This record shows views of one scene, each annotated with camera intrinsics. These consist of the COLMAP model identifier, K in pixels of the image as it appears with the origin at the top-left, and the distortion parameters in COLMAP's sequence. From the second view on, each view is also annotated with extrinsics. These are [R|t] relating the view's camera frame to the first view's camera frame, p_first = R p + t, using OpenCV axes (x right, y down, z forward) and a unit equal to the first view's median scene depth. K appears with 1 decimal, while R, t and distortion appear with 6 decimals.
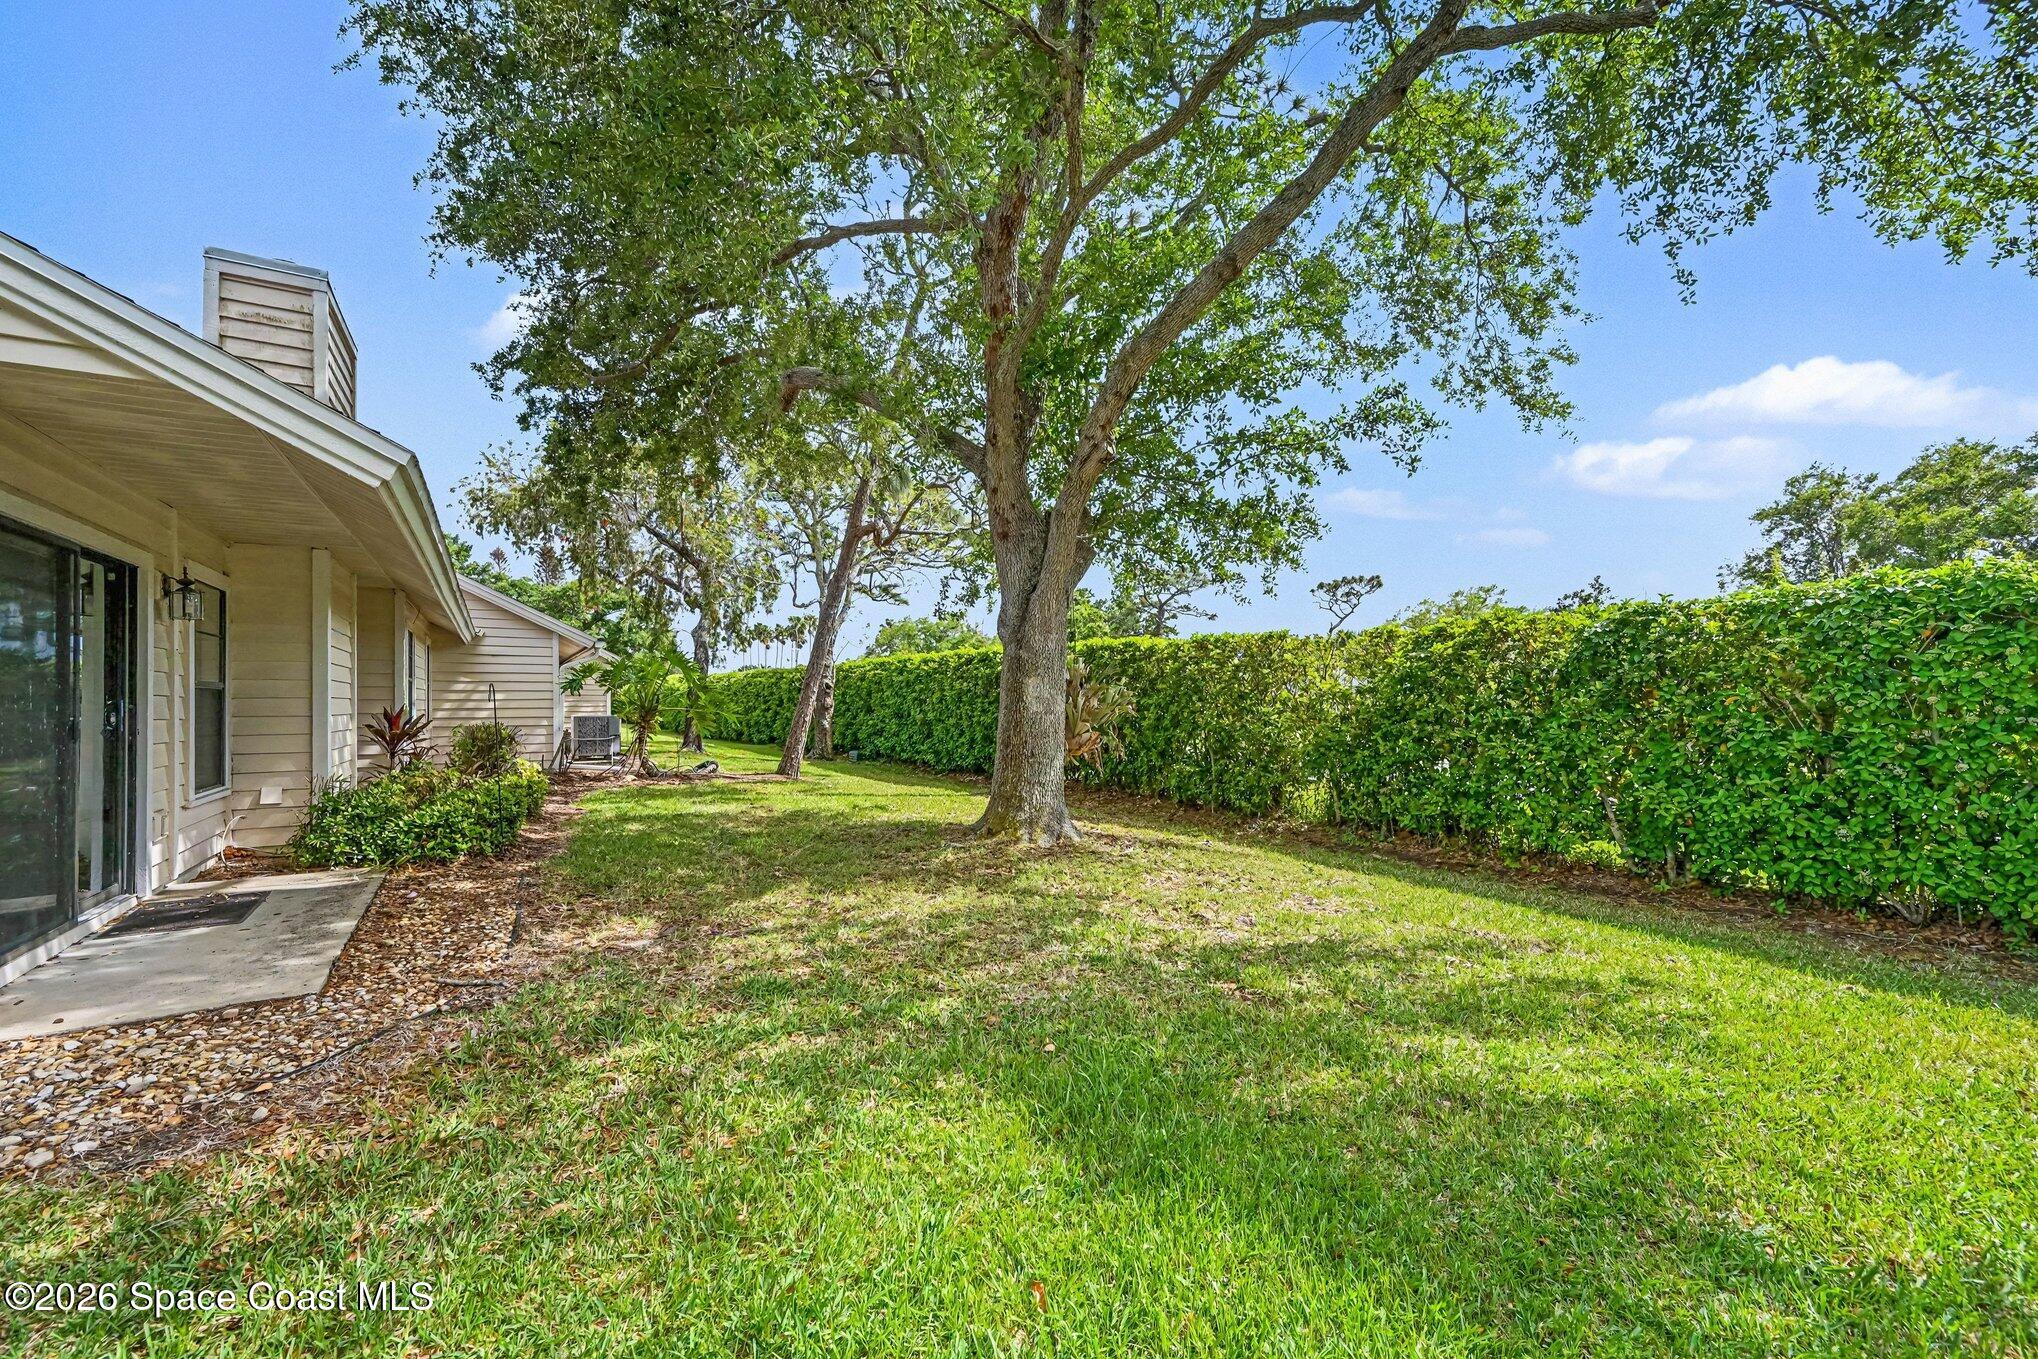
lens RADIAL K [[819.7, 0, 1021.2], [0, 819.7, 684.0], [0, 0, 1]] dist [0.000735, -0.000007]
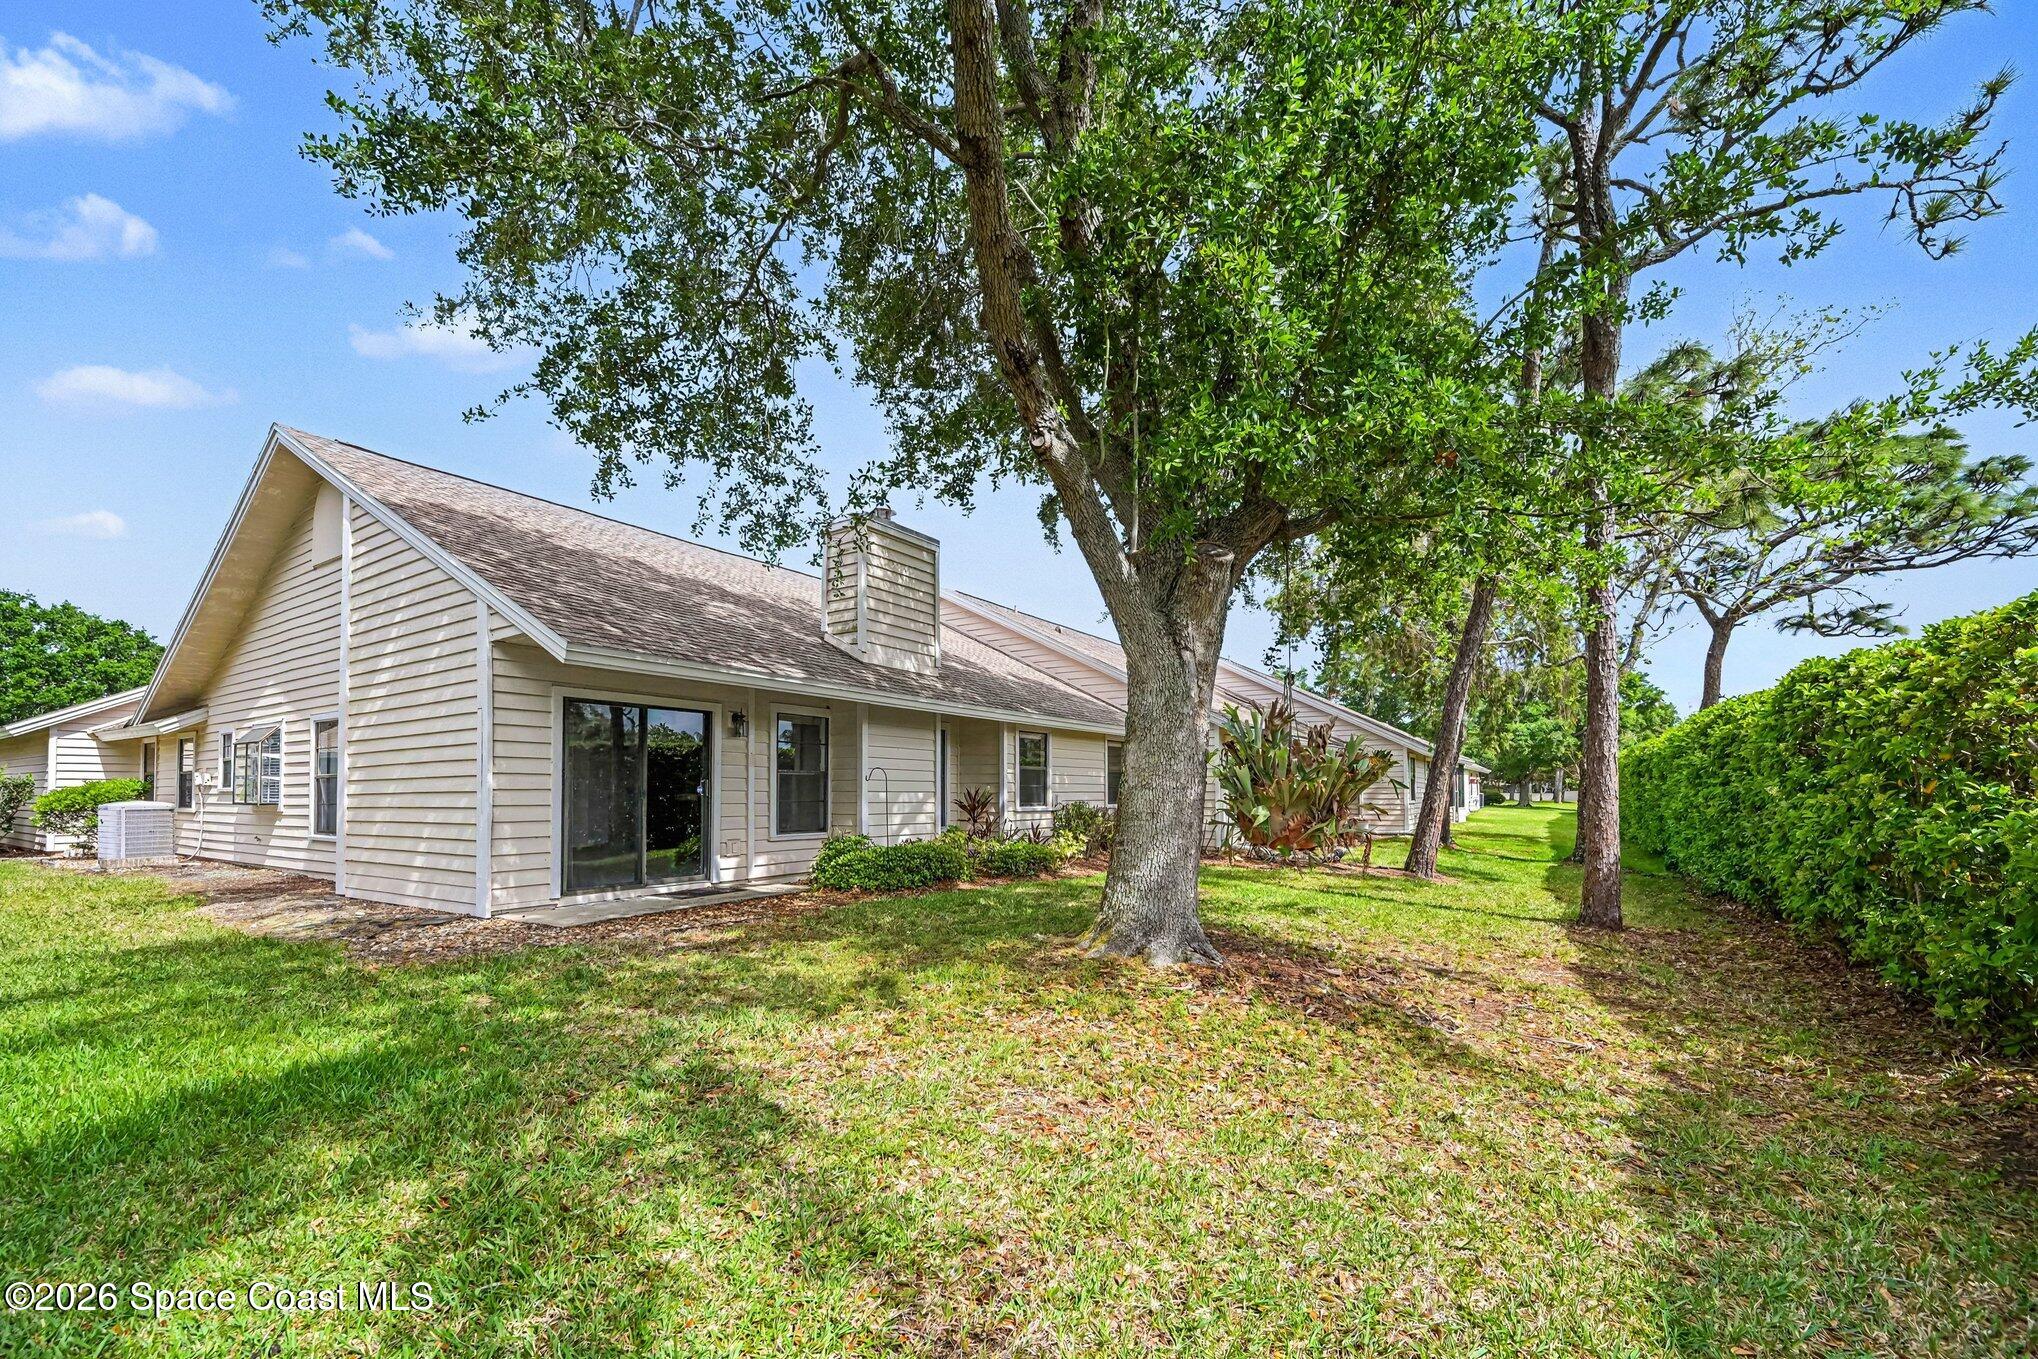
lens RADIAL K [[819.7, 0, 1021.2], [0, 819.7, 684.0], [0, 0, 1]] dist [0.000735, -0.000007]
pose [[0.417970, -0.116890, -0.900909, 1.436349], [0.020273, 0.992641, -0.119386, 0.047919], [0.908234, 0.031636, 0.417264, 1.134332]]
